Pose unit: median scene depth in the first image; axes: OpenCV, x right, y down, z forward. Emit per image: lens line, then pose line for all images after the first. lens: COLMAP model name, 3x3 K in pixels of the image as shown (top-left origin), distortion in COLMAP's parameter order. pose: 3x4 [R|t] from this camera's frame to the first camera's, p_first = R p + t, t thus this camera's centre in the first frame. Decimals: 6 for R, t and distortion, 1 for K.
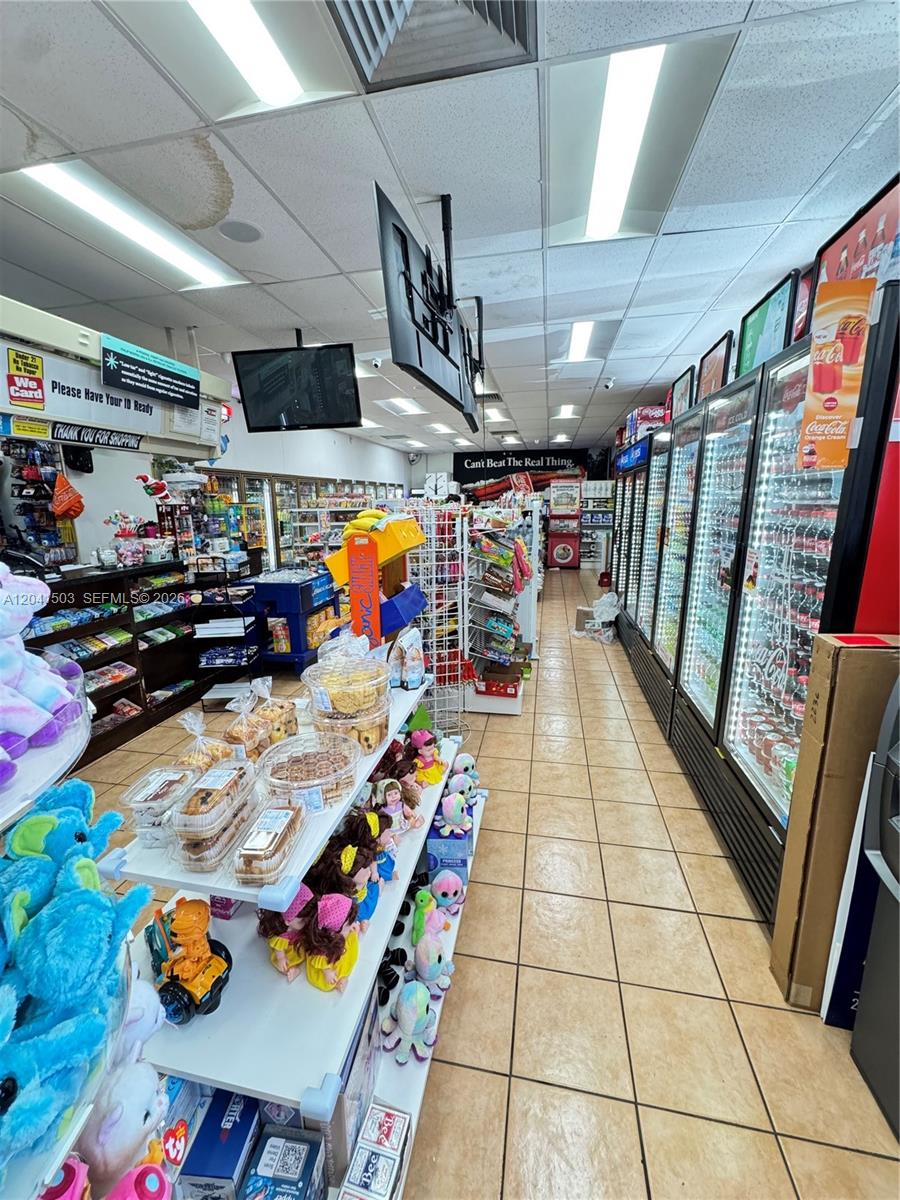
lens RADIAL K [[479.0, 0, 450.0], [0, 479.0, 600.0], [0, 0, 1]] dist [-0.004488, 0.000573]
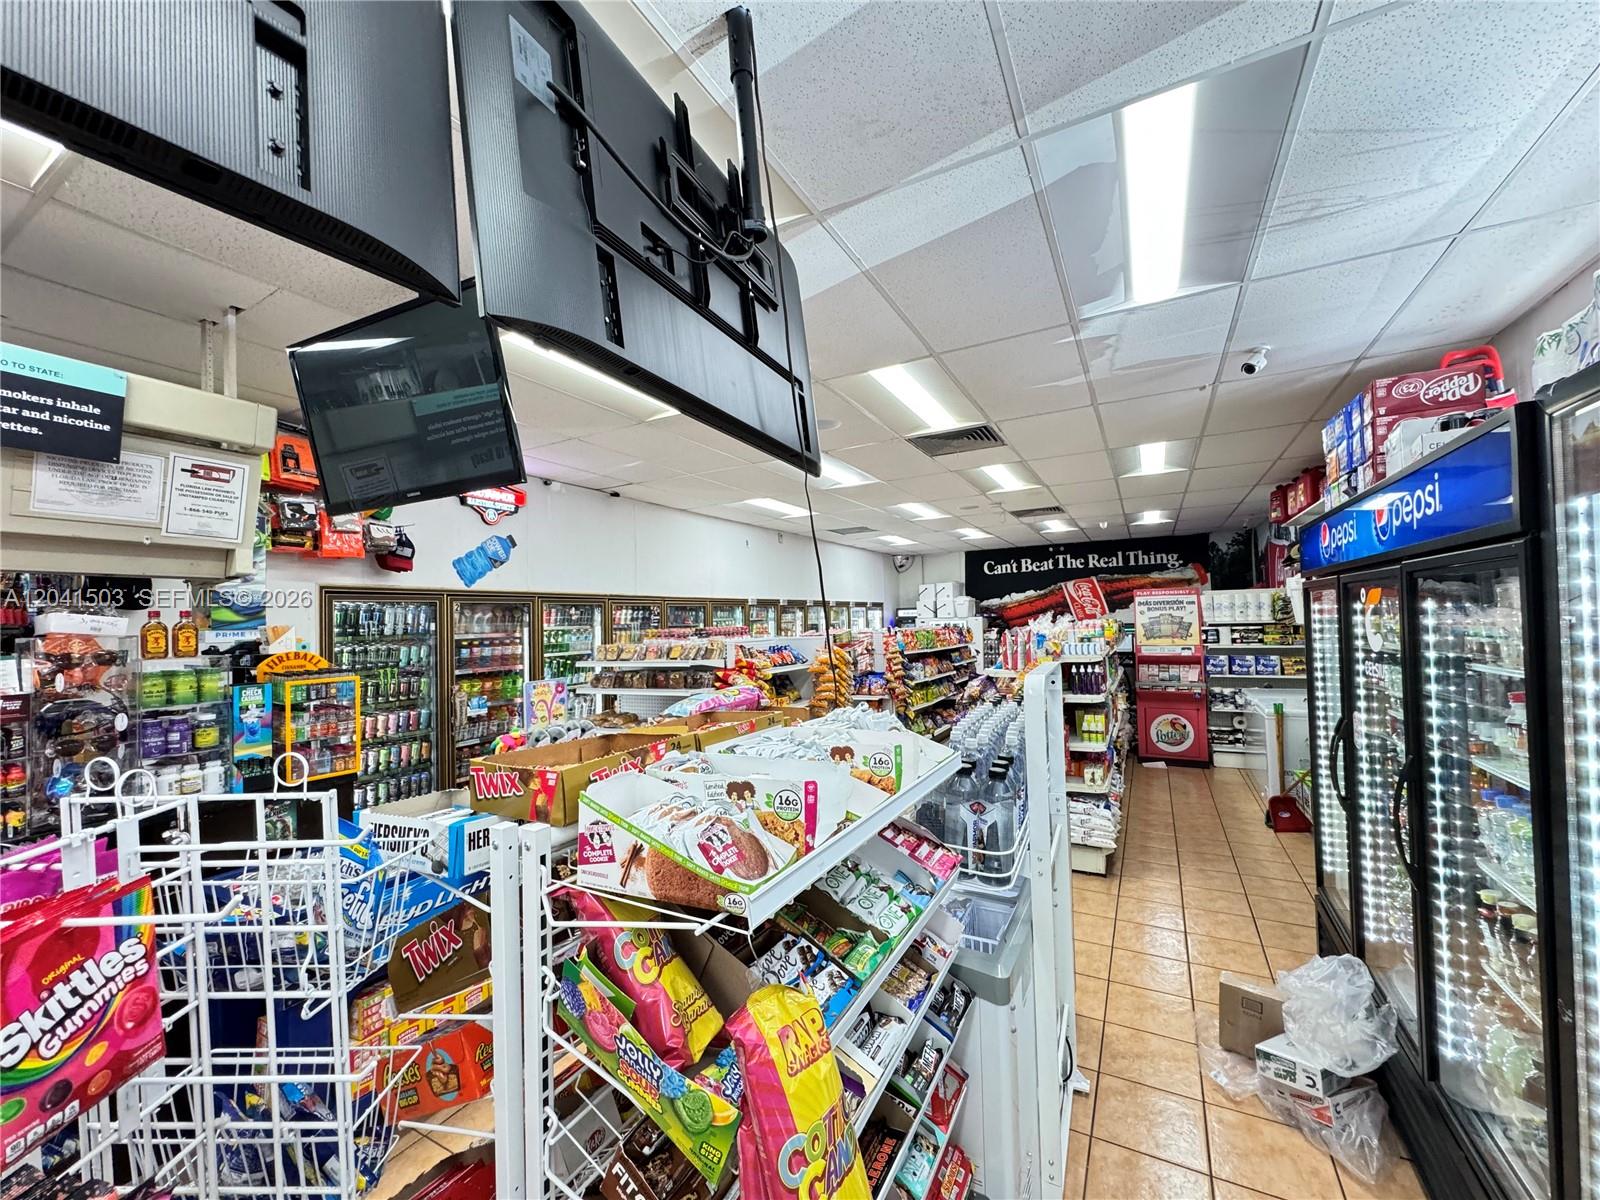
lens RADIAL K [[638.6, 0, 800.0], [0, 638.6, 600.0], [0, 0, 1]] dist [-0.004488, 0.000573]
pose [[0.954835, -0.022798, -0.296259, 0.066372], [-0.046658, 0.973179, -0.225267, -0.064675], [0.293449, 0.228916, 0.928162, 0.238528]]
